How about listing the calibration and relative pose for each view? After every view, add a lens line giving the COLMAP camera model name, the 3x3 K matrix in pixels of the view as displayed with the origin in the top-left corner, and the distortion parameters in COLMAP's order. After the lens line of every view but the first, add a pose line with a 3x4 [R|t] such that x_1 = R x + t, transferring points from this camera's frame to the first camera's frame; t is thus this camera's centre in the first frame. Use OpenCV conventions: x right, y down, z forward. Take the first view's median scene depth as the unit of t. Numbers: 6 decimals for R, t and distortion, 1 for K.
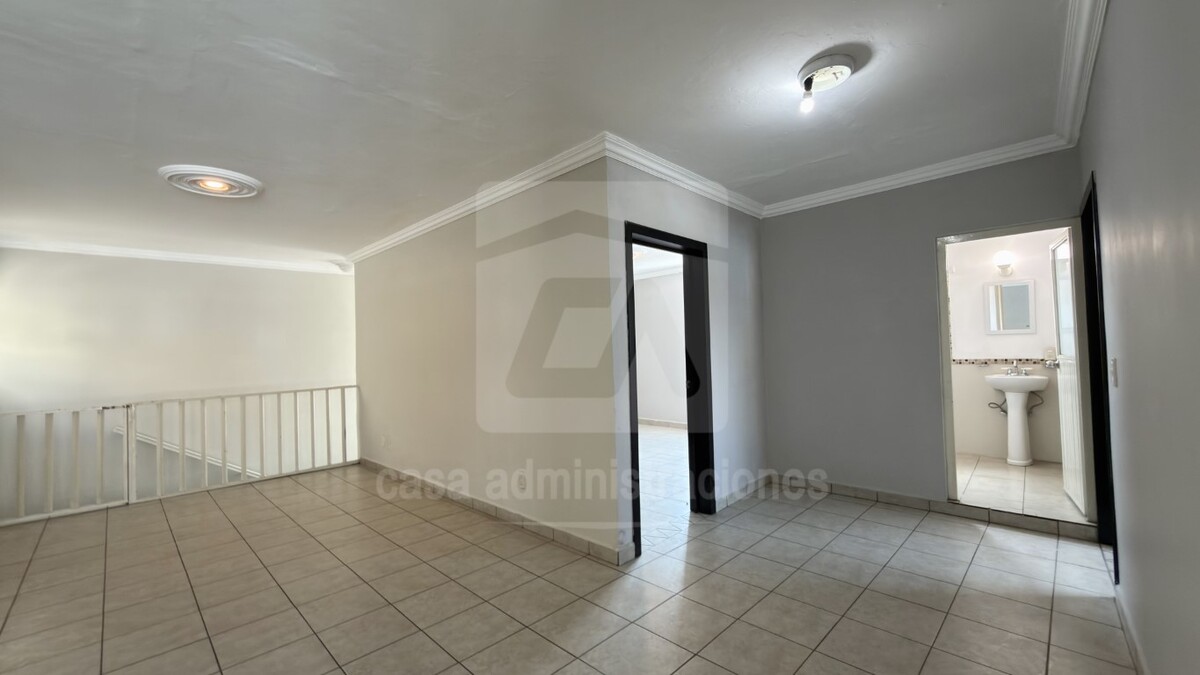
lens RADIAL K [[480.4, 0, 600.0], [0, 480.4, 337.5], [0, 0, 1]] dist [0.000561, 0.000091]
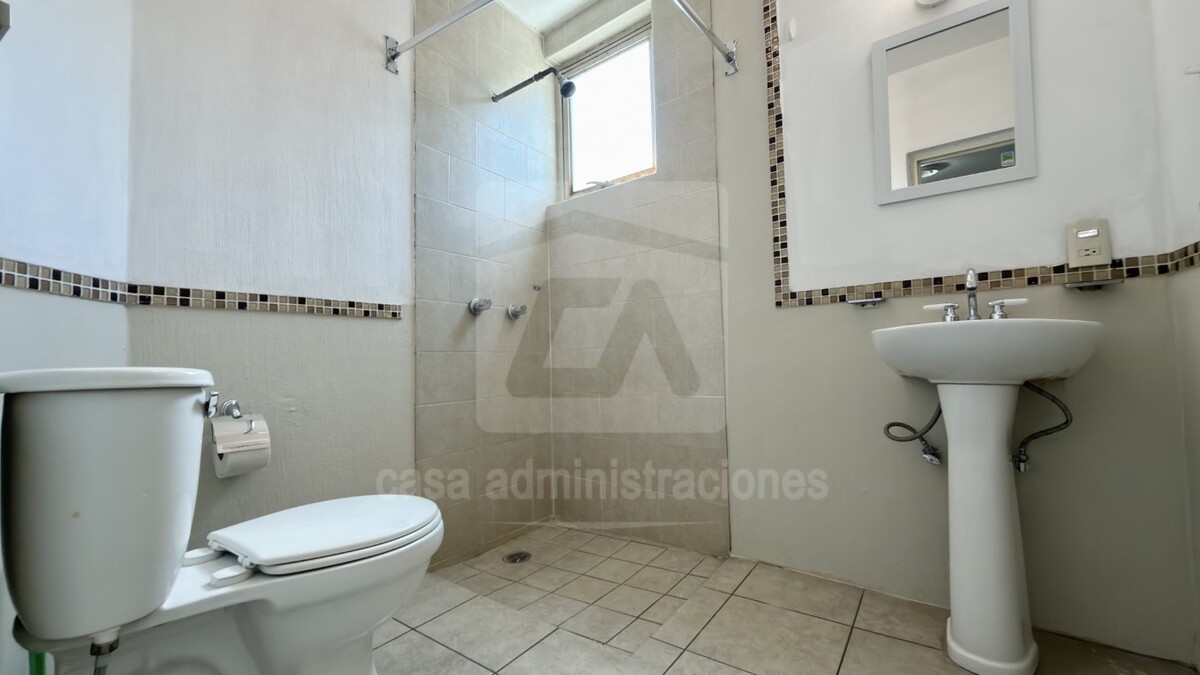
lens RADIAL K [[480.4, 0, 600.0], [0, 480.4, 337.5], [0, 0, 1]] dist [0.000561, 0.000091]
pose [[0.987579, 0.018488, 0.156030, 0.583053], [-0.015868, 0.999712, -0.018016, 0.091177], [-0.156318, 0.015316, 0.987588, 0.728523]]
